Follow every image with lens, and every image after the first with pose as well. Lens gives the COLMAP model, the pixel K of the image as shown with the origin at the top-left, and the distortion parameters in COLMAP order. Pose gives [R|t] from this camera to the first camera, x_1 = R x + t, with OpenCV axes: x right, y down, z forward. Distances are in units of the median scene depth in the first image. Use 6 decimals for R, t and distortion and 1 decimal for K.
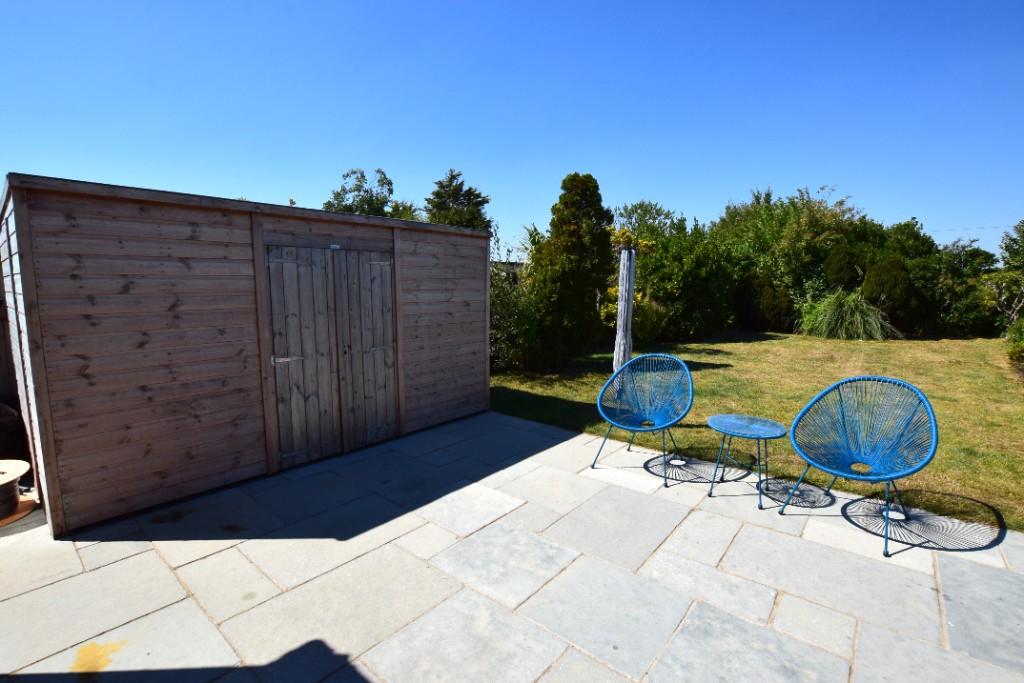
lens RADIAL K [[474.8, 0, 512.0], [0, 474.8, 341.5], [0, 0, 1]] dist [-0.039843, 0.007686]
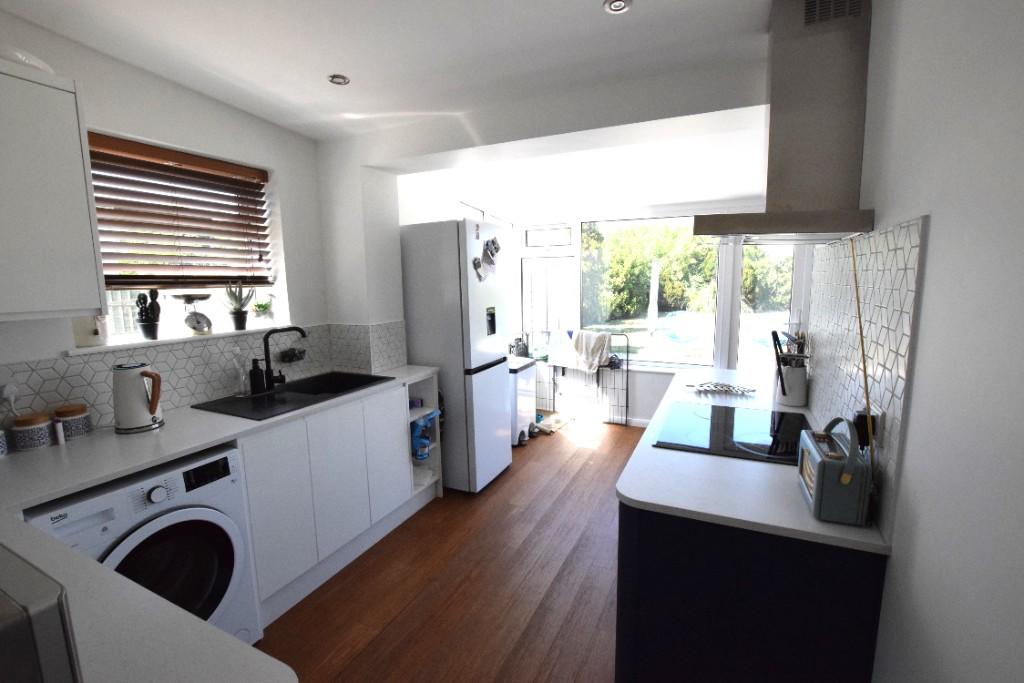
lens RADIAL K [[454.7, 0, 512.0], [0, 454.7, 341.5], [0, 0, 1]] dist [-0.039654, 0.008994]
pose [[0.967977, -0.047691, 0.246468, -0.760375], [0.045694, 0.998860, 0.013819, 0.078726], [-0.246846, -0.002115, 0.969052, -0.642737]]
